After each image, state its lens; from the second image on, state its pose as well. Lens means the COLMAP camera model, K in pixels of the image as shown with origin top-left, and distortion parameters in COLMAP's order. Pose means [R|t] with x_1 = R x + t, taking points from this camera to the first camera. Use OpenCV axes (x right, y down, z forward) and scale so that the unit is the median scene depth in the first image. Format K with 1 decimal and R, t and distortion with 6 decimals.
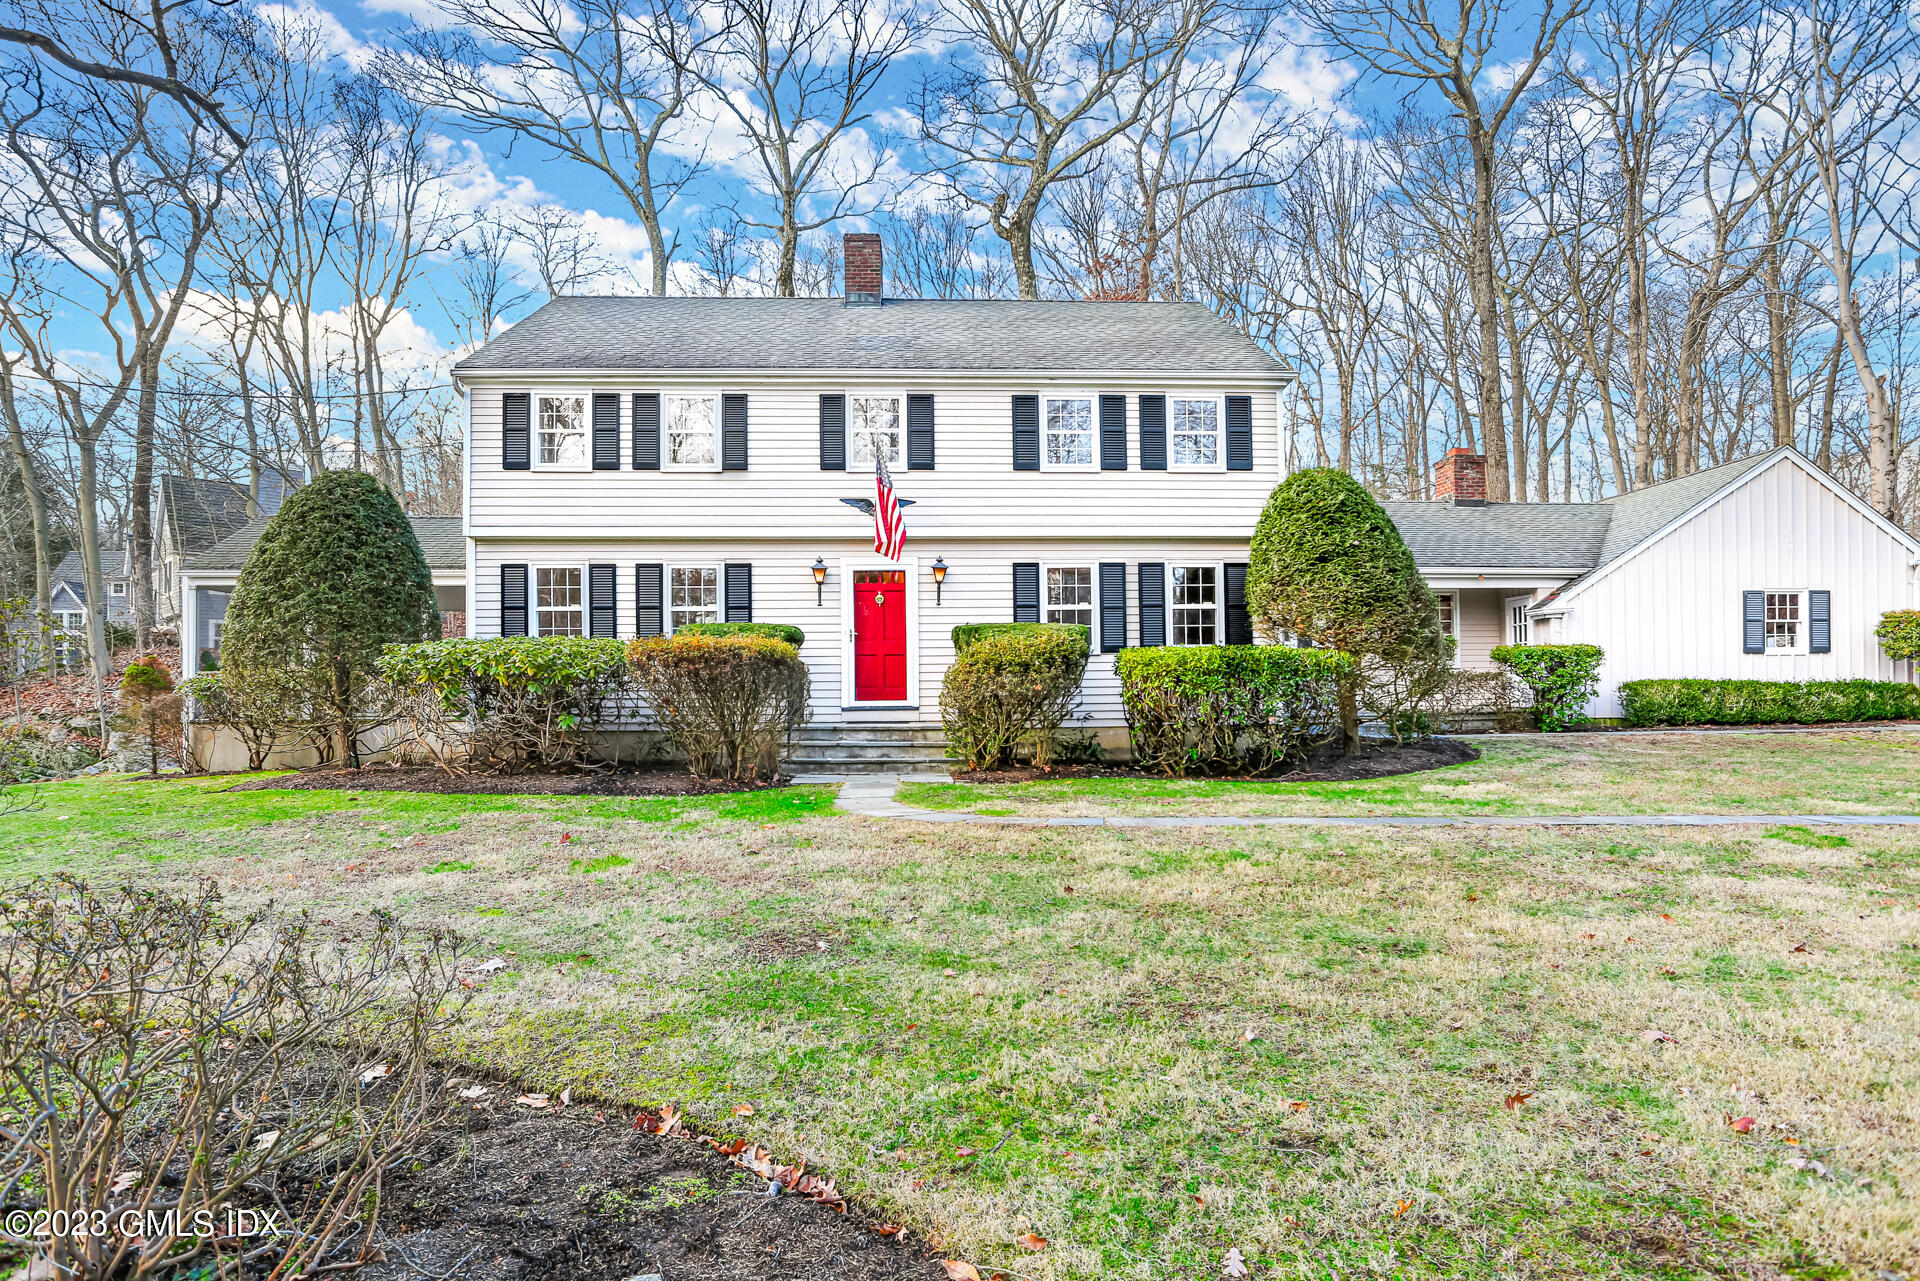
lens RADIAL K [[943.3, 0, 958.1], [0, 943.3, 620.2], [0, 0, 1]] dist [-0.077346, 0.039929]
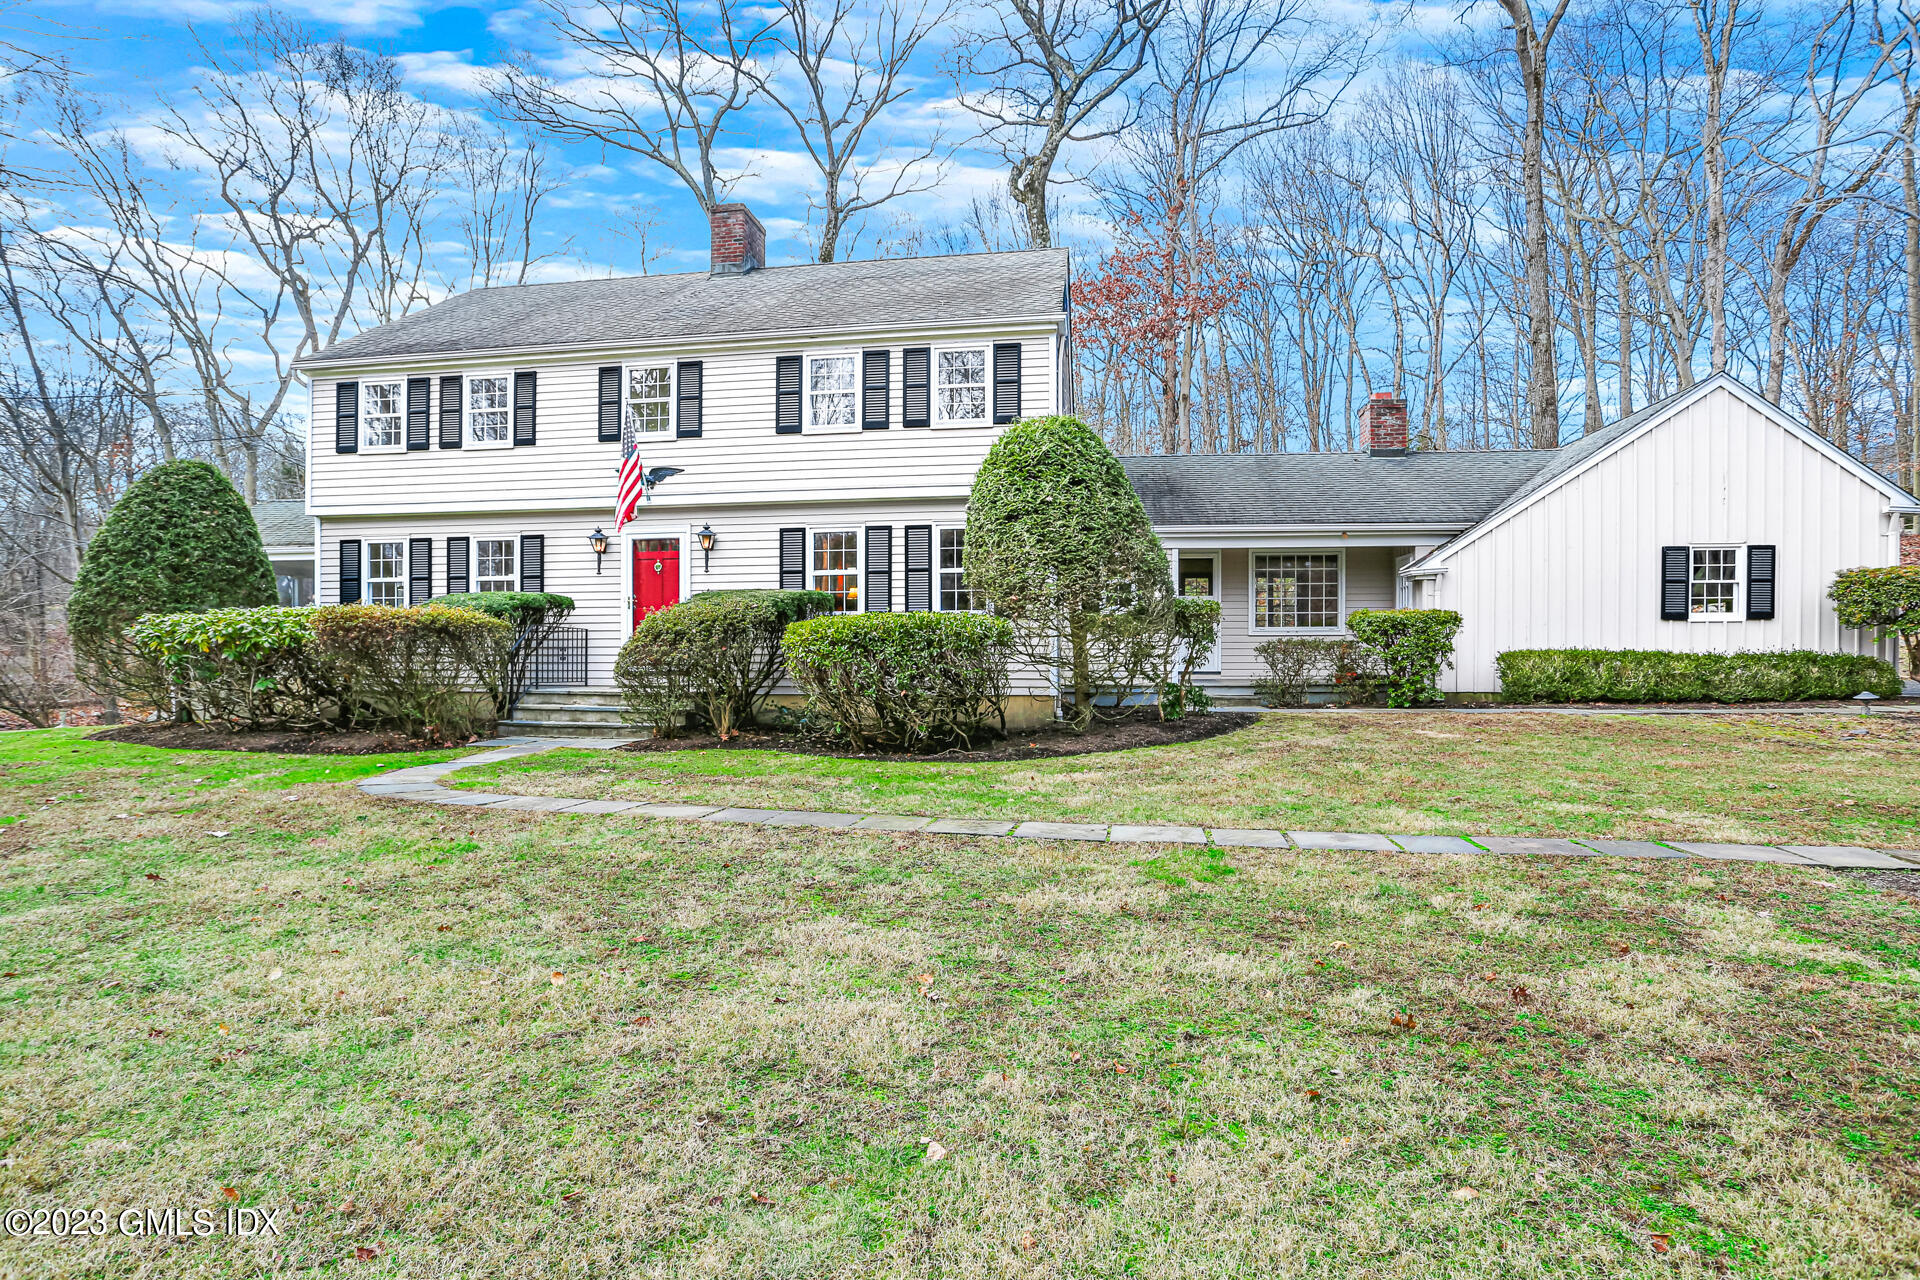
lens RADIAL K [[887.9, 0, 915.7], [0, 887.9, 644.2], [0, 0, 1]] dist [-0.073713, 0.032396]
pose [[0.984943, 0.003746, -0.172837, 0.360645], [0.008137, 0.997653, 0.067993, -0.001394], [0.172686, -0.068376, 0.982601, 0.100048]]
